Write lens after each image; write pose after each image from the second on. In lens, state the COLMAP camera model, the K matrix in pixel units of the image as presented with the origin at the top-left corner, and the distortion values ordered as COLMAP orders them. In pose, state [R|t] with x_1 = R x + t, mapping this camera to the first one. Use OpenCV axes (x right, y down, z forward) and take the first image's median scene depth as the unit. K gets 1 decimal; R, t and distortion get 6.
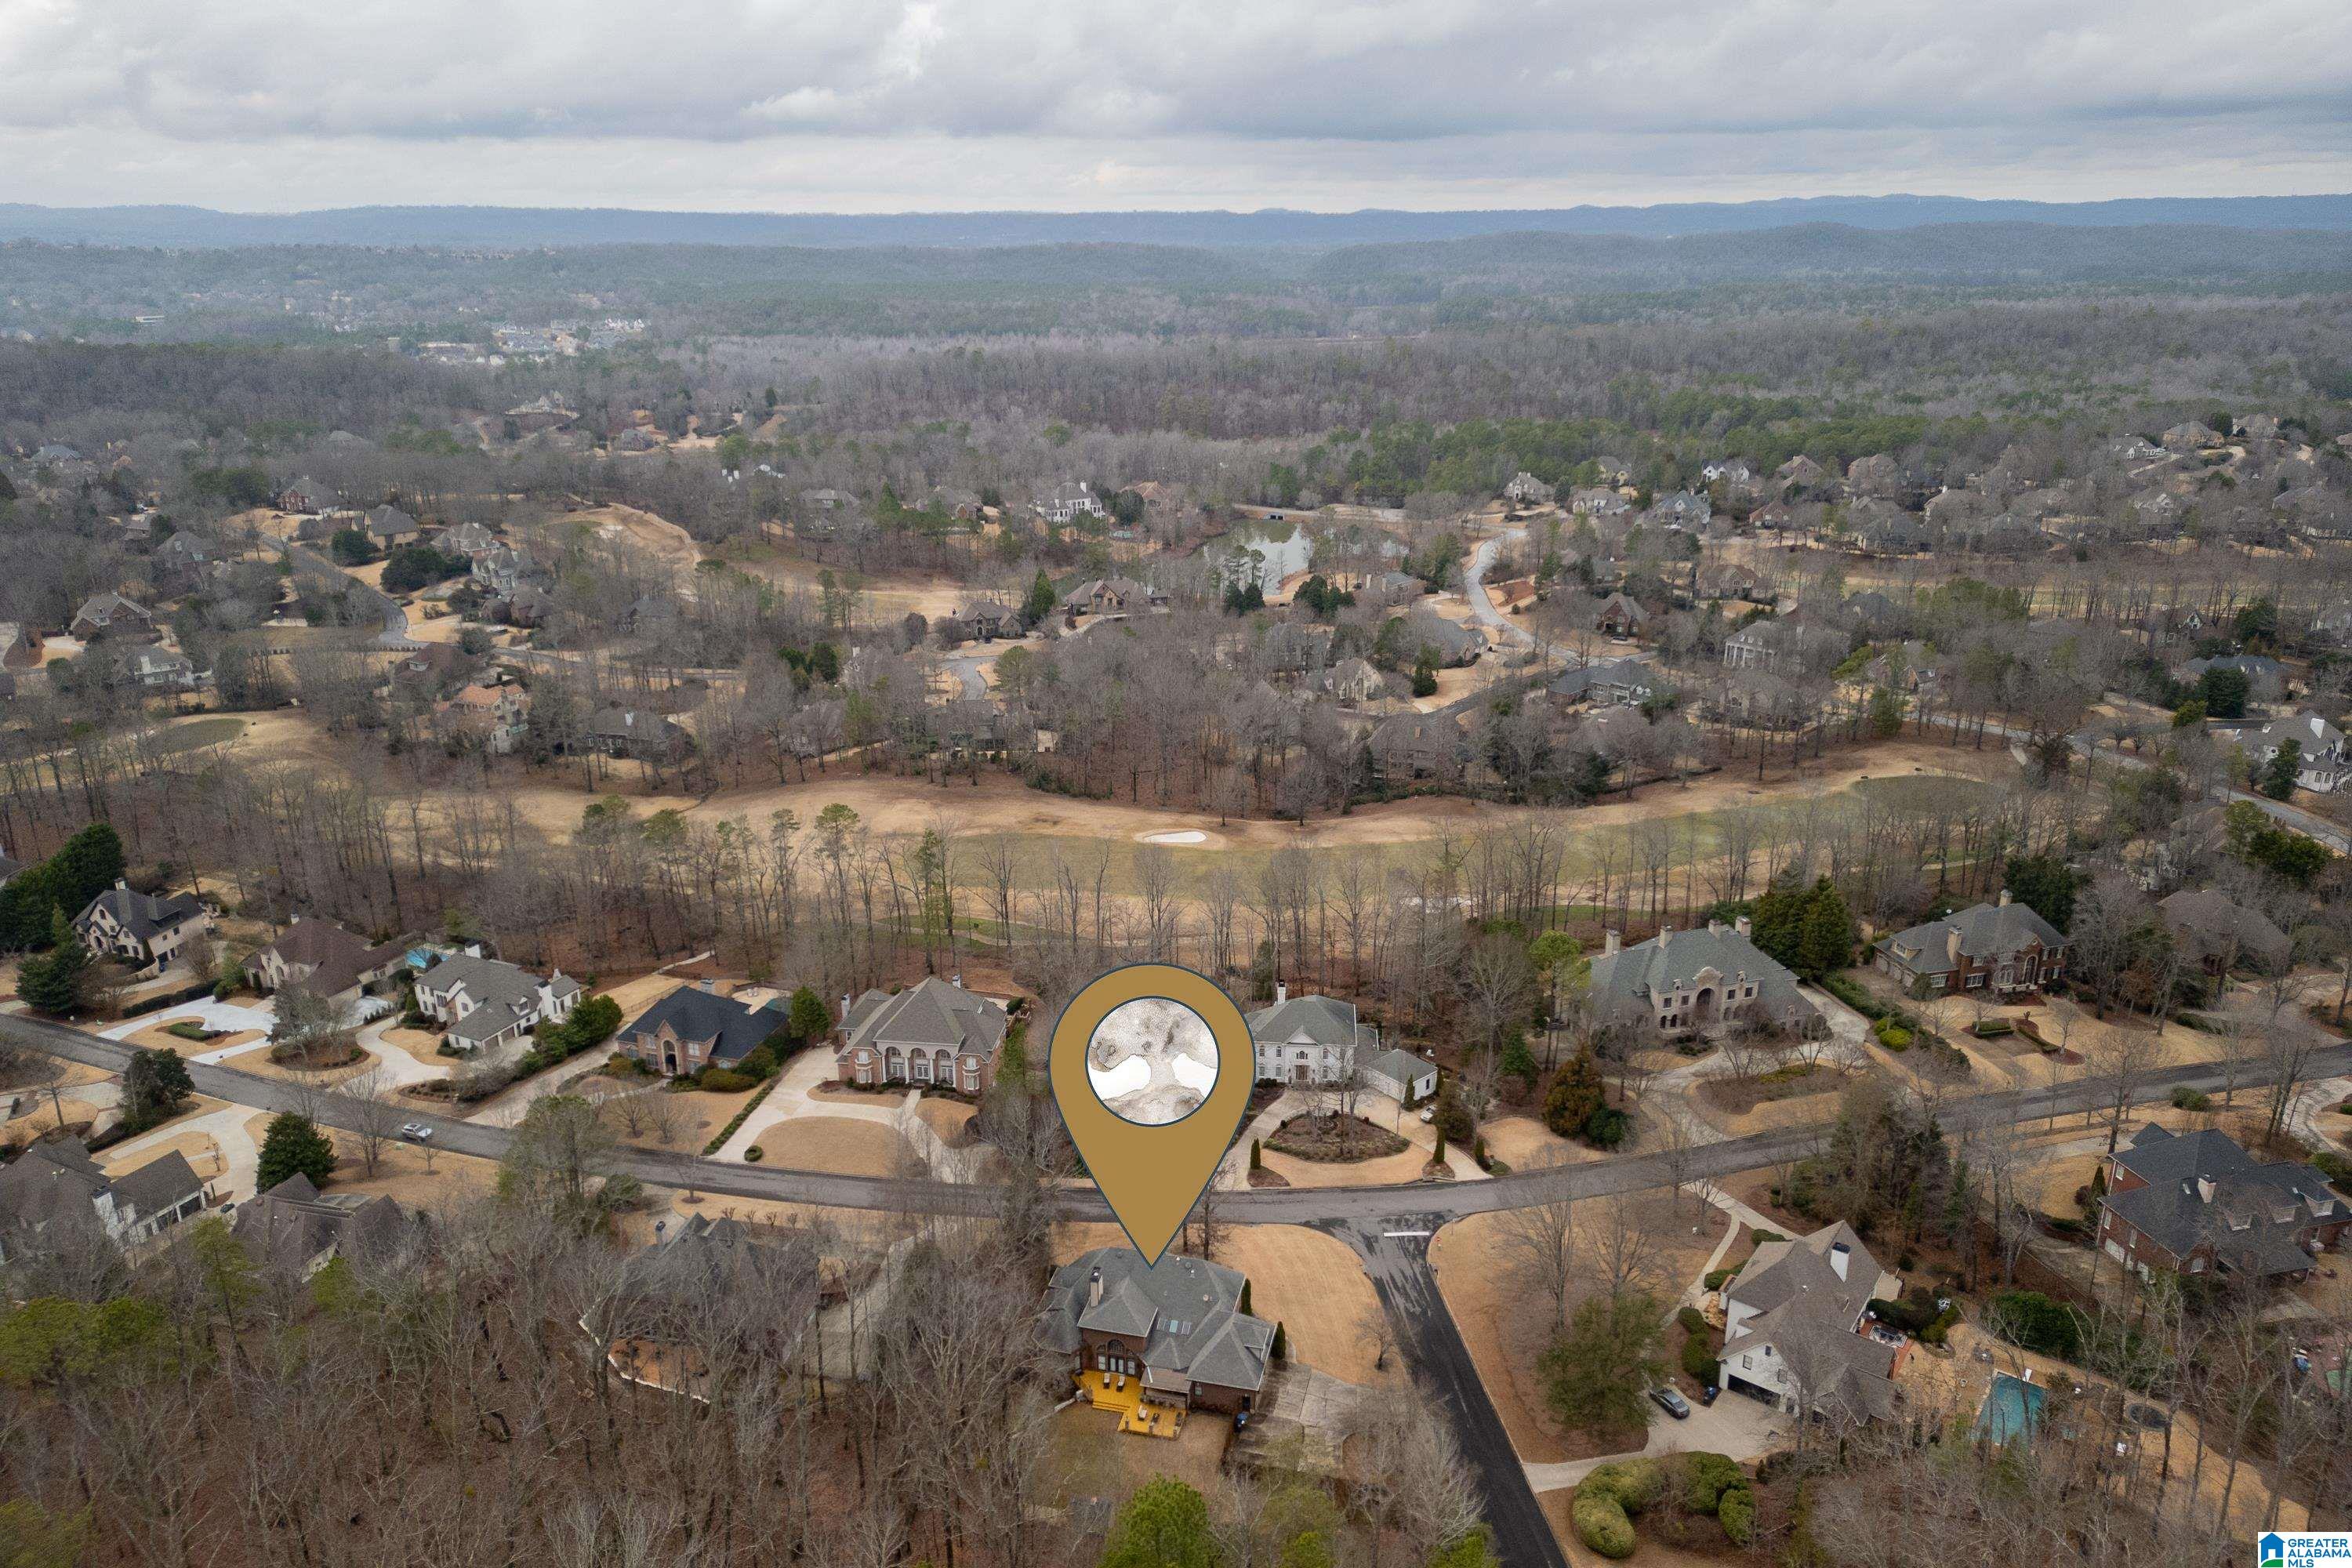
lens RADIAL K [[1658.5, 0, 1176.8], [0, 1658.5, 776.1], [0, 0, 1]] dist [0.051092, -0.031127]
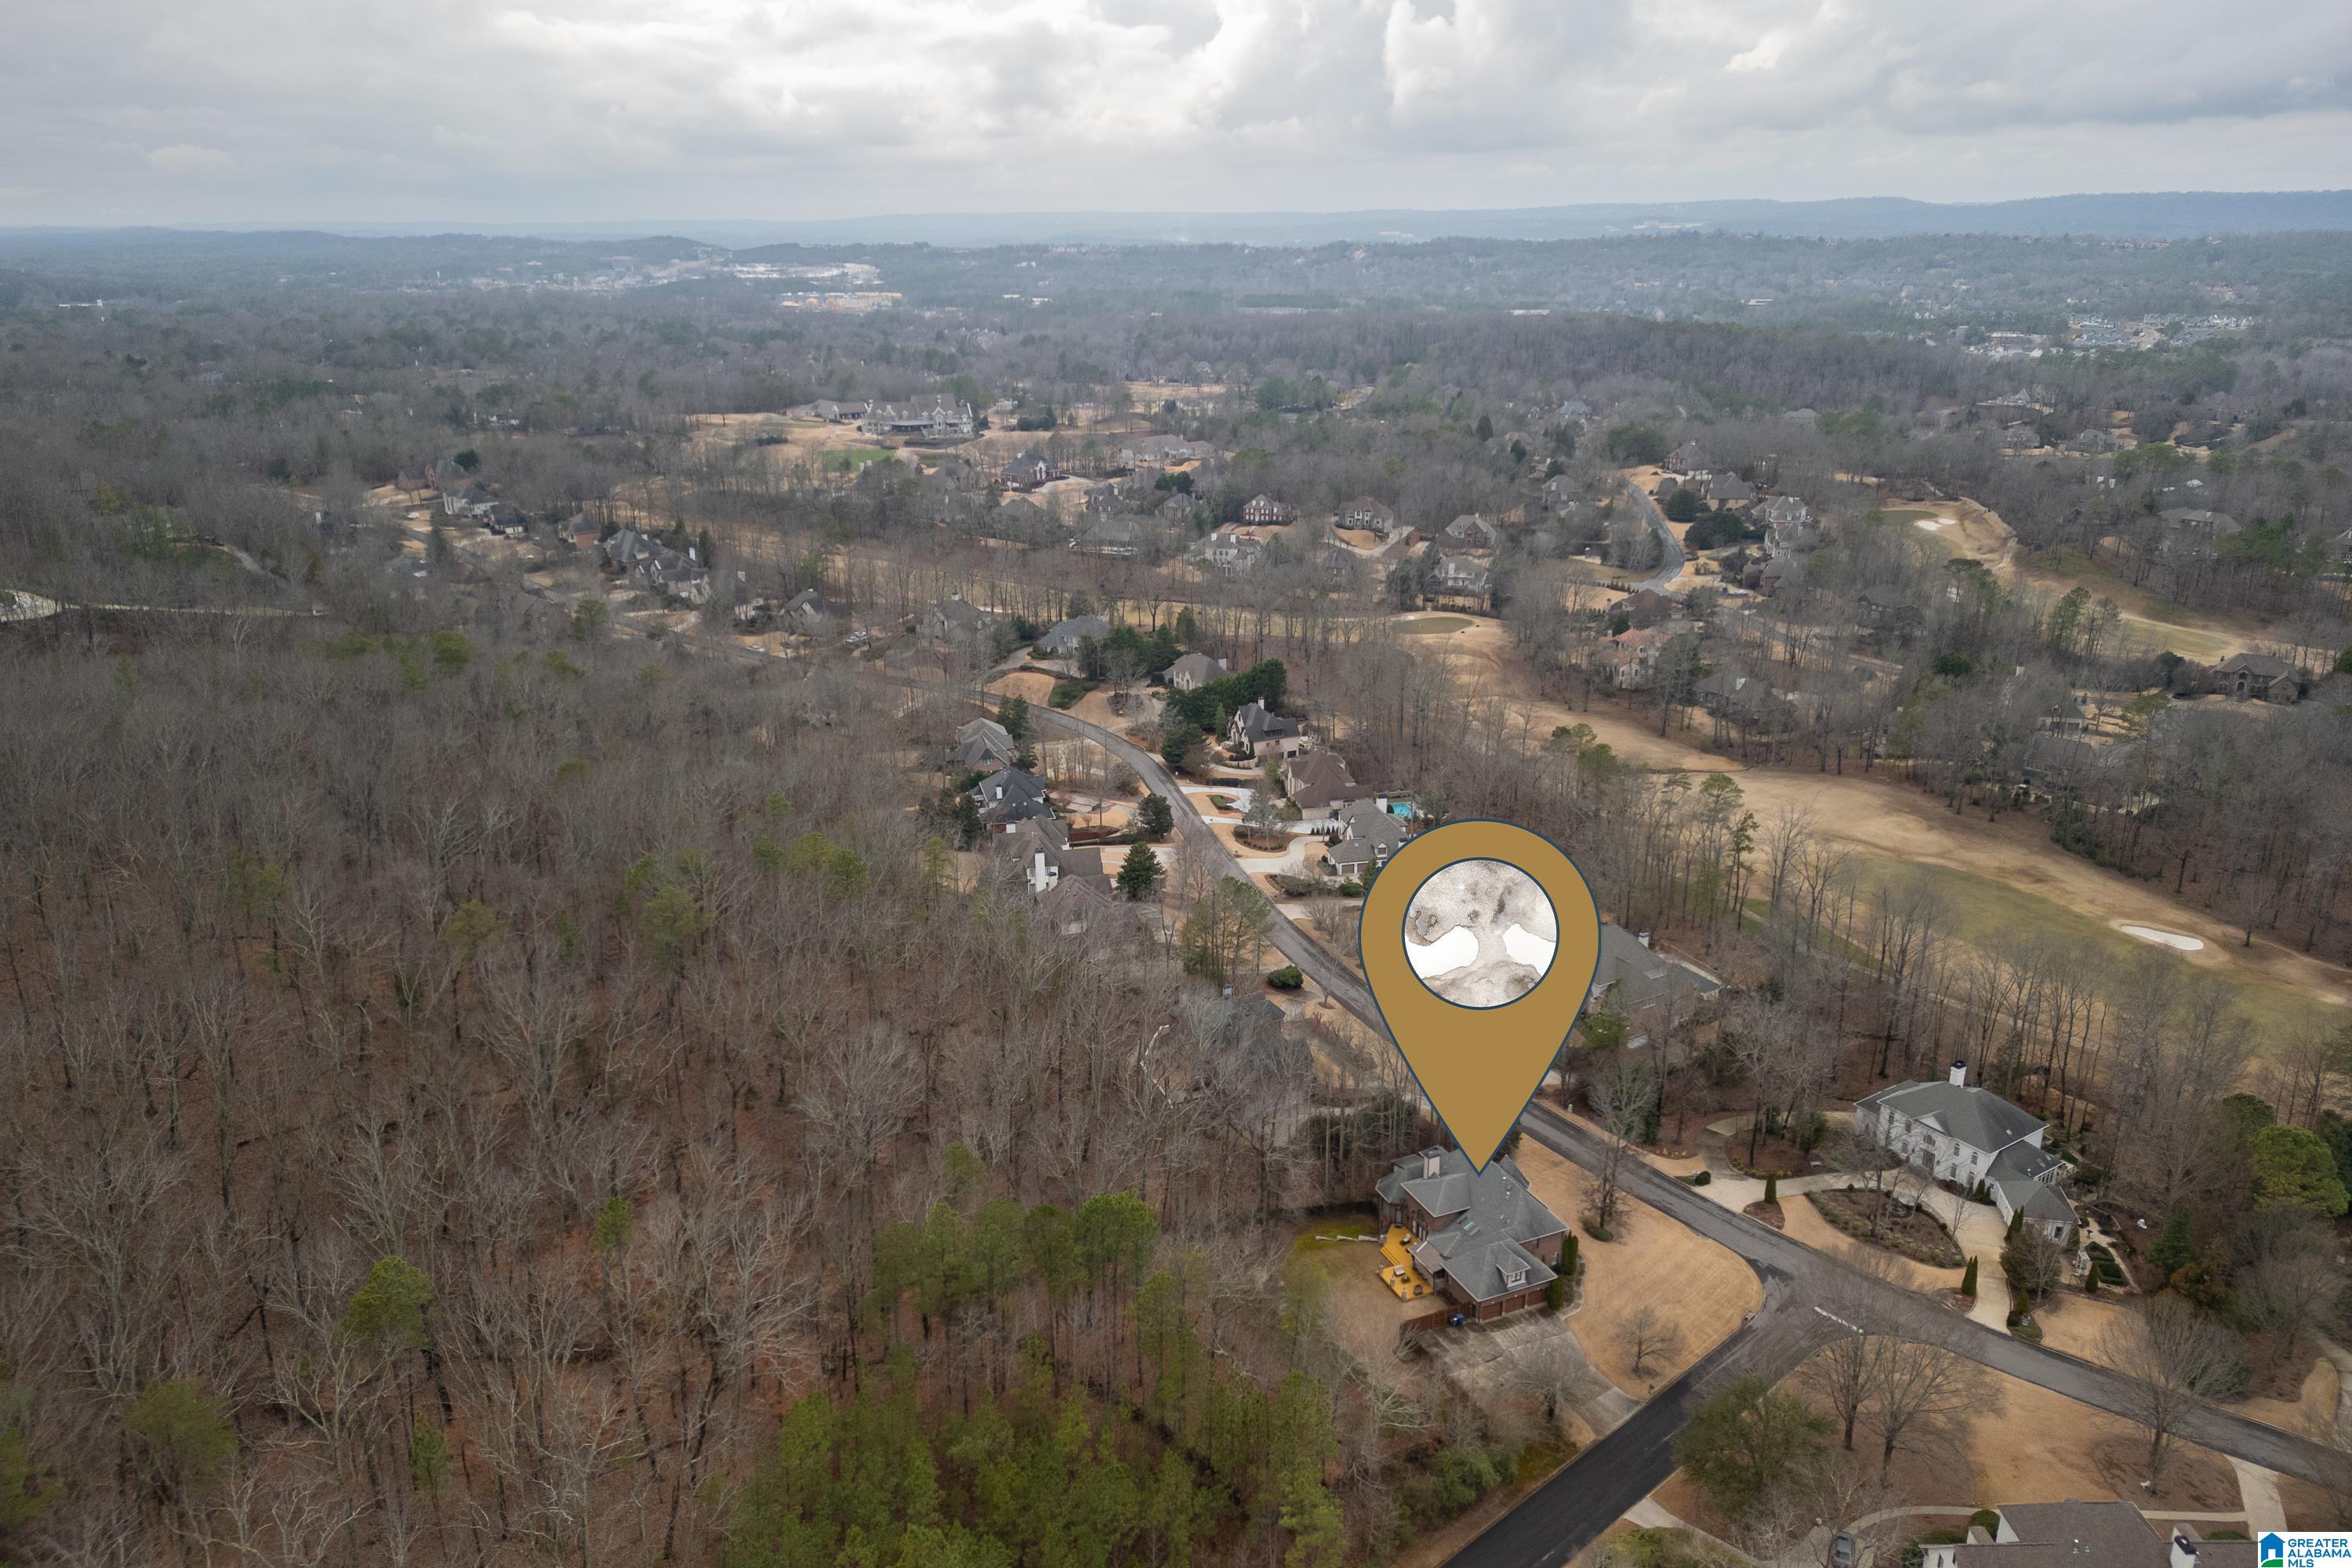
lens RADIAL K [[1658.5, 0, 1162.7], [0, 1658.5, 793.1], [0, 0, 1]] dist [0.051092, -0.031127]
pose [[0.607677, 0.261489, -0.749902, 0.179628], [-0.250102, 0.959206, 0.131805, -0.011083], [0.753776, 0.107457, 0.648286, 0.030353]]
